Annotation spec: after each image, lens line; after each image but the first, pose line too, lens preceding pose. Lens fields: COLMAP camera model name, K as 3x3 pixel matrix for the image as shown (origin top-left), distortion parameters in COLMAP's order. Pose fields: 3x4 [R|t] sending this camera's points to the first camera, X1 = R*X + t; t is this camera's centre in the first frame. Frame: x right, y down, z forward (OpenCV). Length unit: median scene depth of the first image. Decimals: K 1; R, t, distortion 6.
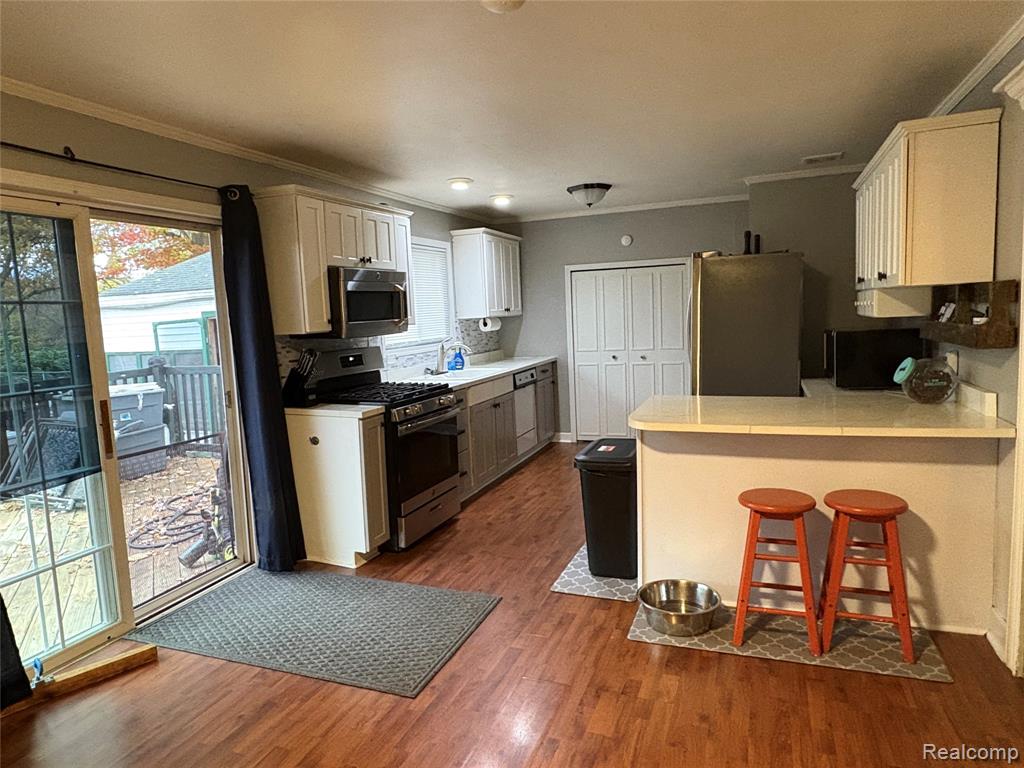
lens RADIAL K [[648.3, 0, 509.1], [0, 648.3, 387.0], [0, 0, 1]] dist [-0.004926, -0.000734]
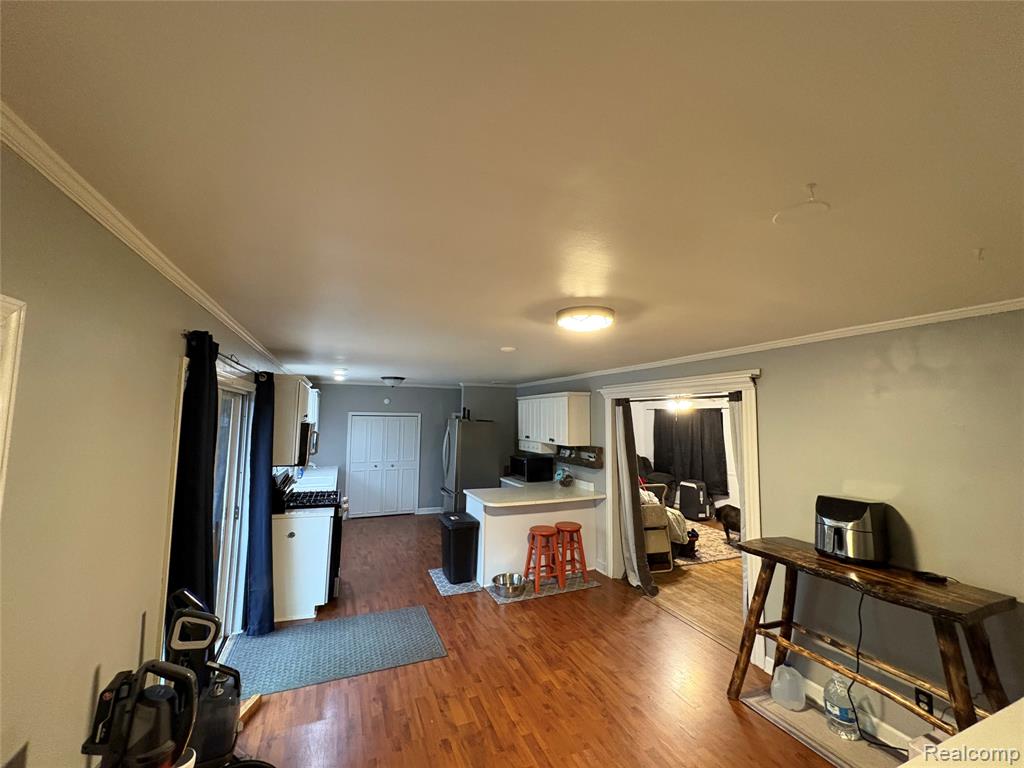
lens RADIAL K [[407.2, 0, 512.7], [0, 407.2, 384.3], [0, 0, 1]] dist [0.000222, -0.001282]
pose [[0.715231, 0.110570, 0.690087, -0.744776], [0.036994, 0.980032, -0.195368, -0.070723], [-0.697909, 0.165262, 0.696858, -0.124794]]
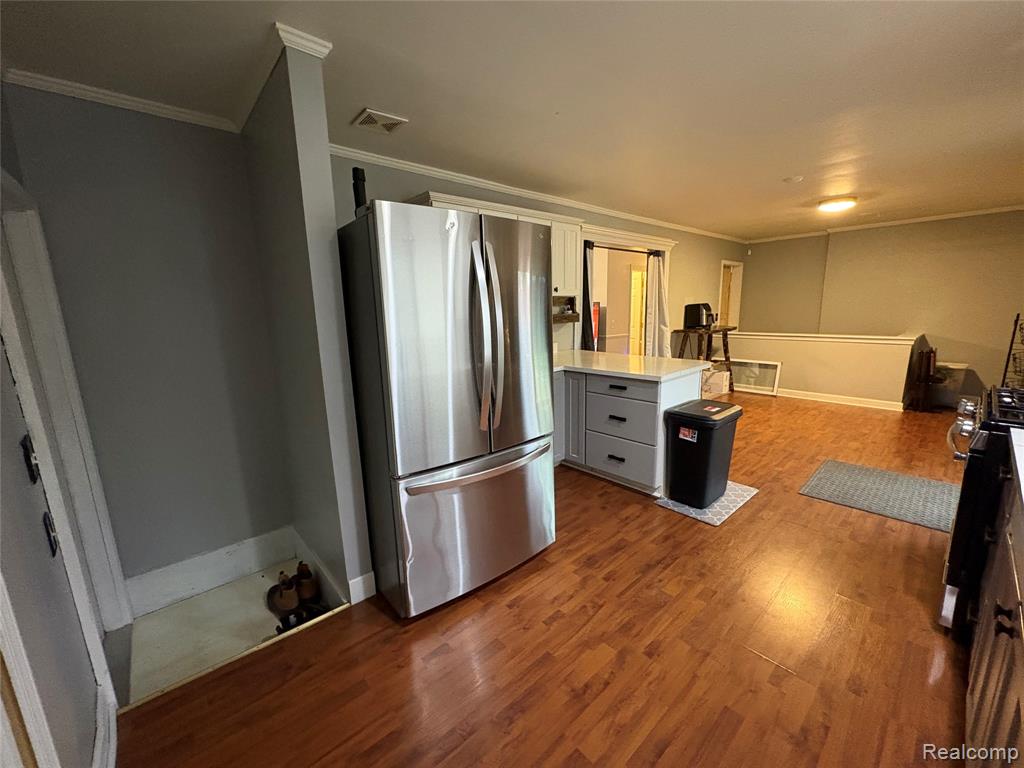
lens RADIAL K [[407.2, 0, 511.1], [0, 407.2, 385.5], [0, 0, 1]] dist [0.000222, -0.001282]
pose [[-0.888491, -0.020109, 0.458454, 0.150530], [0.118930, 0.954814, 0.272369, -0.234599], [-0.443215, 0.296522, -0.845952, 2.045580]]
